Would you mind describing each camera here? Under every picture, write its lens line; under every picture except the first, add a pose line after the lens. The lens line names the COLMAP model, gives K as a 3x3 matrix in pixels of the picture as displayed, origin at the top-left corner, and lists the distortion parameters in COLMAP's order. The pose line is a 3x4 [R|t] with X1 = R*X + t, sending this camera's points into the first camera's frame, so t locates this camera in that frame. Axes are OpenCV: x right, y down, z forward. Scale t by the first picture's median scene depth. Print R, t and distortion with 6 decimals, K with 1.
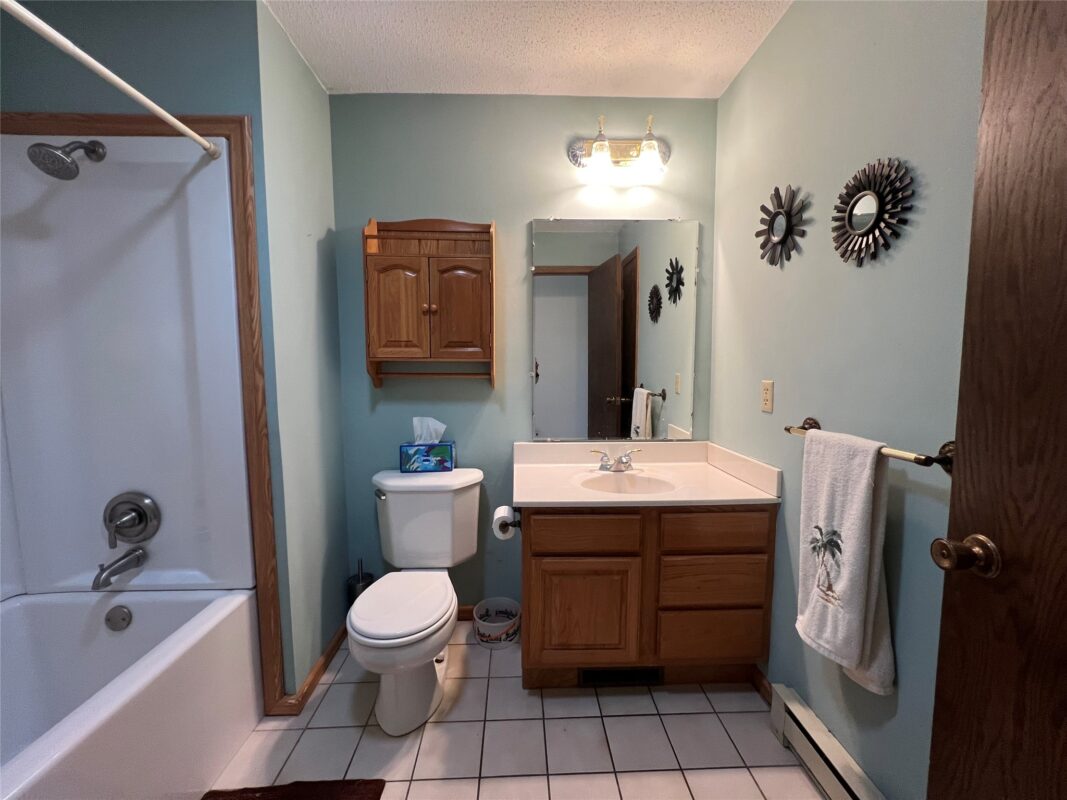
lens RADIAL K [[426.1, 0, 529.6], [0, 426.1, 399.8], [0, 0, 1]] dist [0.000409, -0.000096]
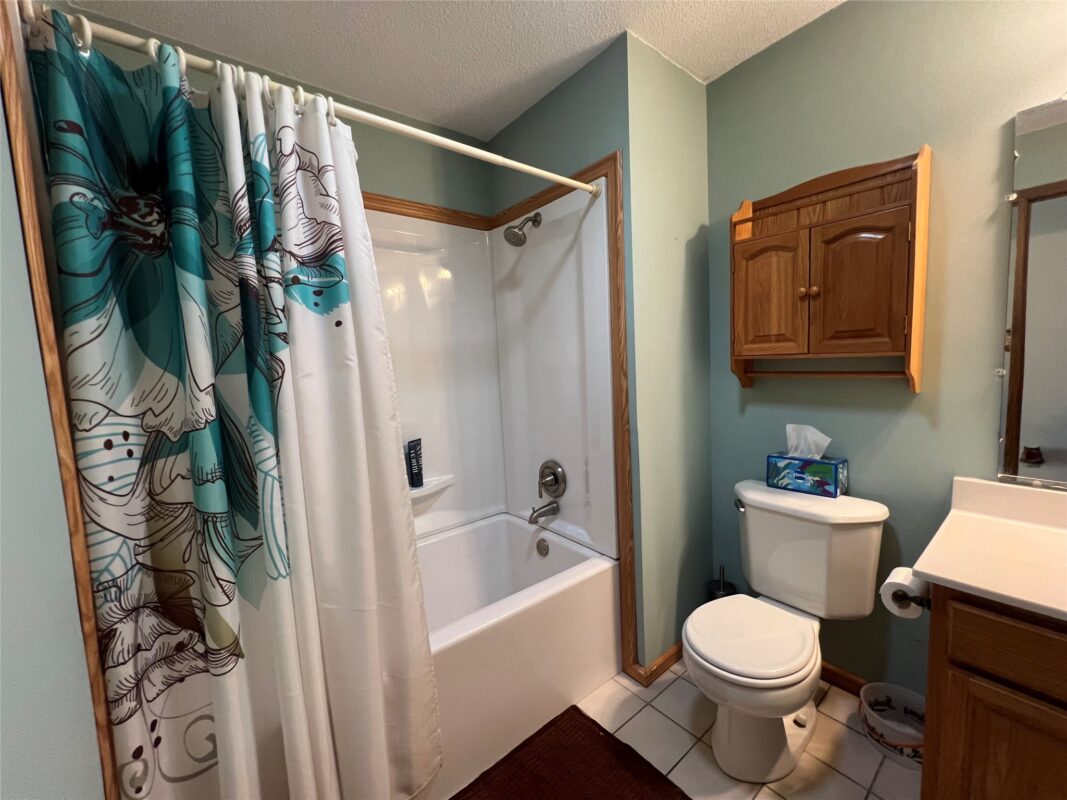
lens RADIAL K [[426.1, 0, 534.7], [0, 426.1, 398.4], [0, 0, 1]] dist [0.000409, -0.000096]
pose [[0.597065, 0.048607, -0.800719, 0.125216], [-0.023484, 0.998794, 0.043120, -0.042002], [0.801849, -0.006942, 0.597486, 0.118882]]
